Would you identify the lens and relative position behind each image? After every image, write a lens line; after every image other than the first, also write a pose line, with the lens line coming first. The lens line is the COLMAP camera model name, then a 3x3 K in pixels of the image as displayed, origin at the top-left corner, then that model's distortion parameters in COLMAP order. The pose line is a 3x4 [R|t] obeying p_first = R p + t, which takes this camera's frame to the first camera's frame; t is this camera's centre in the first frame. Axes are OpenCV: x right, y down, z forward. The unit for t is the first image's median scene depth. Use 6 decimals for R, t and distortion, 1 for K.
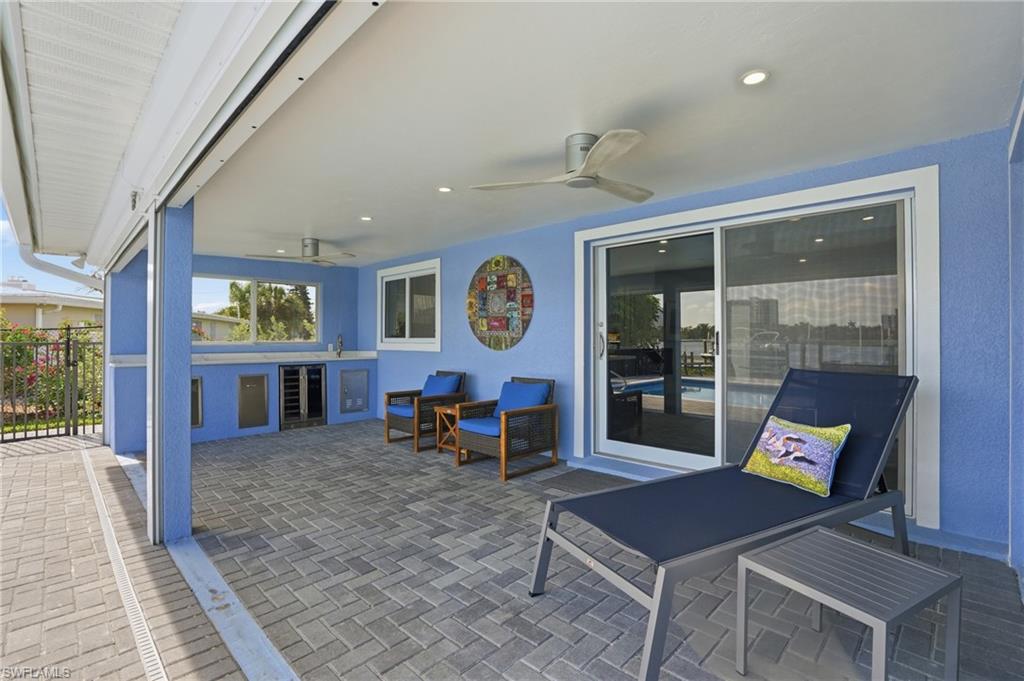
lens RADIAL K [[475.0, 0, 507.9], [0, 475.0, 341.0], [0, 0, 1]] dist [-0.034319, 0.005162]
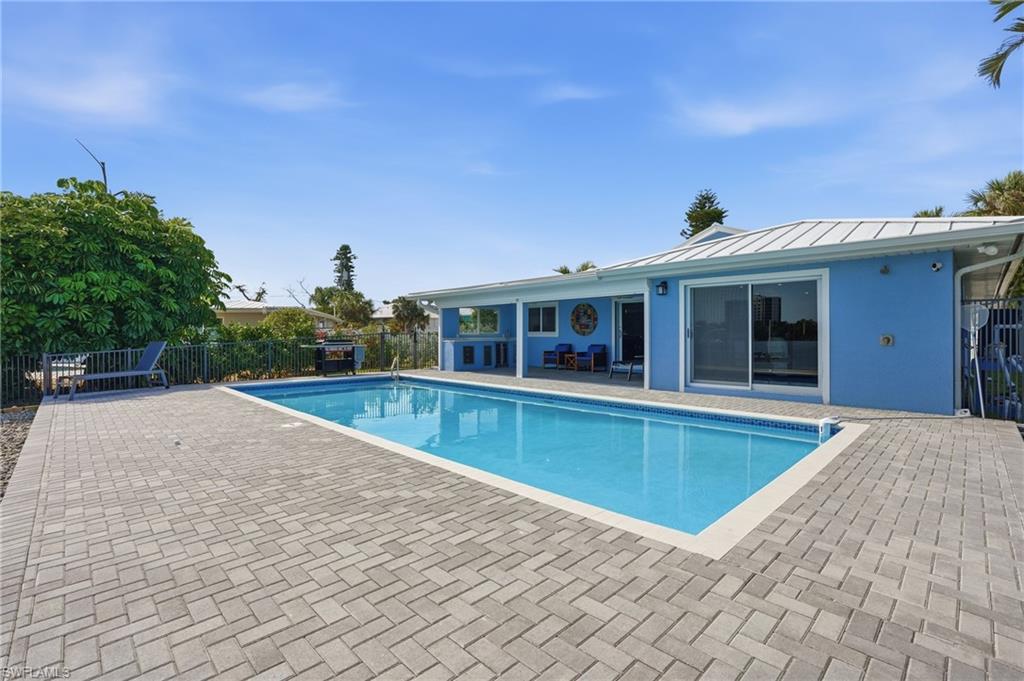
lens RADIAL K [[475.0, 0, 510.9], [0, 475.0, 336.0], [0, 0, 1]] dist [-0.034319, 0.005162]
pose [[0.999814, 0.000142, -0.019271, -0.407115], [-0.000091, 0.999997, 0.002642, 0.012570], [0.019272, -0.002640, 0.999811, -1.878177]]
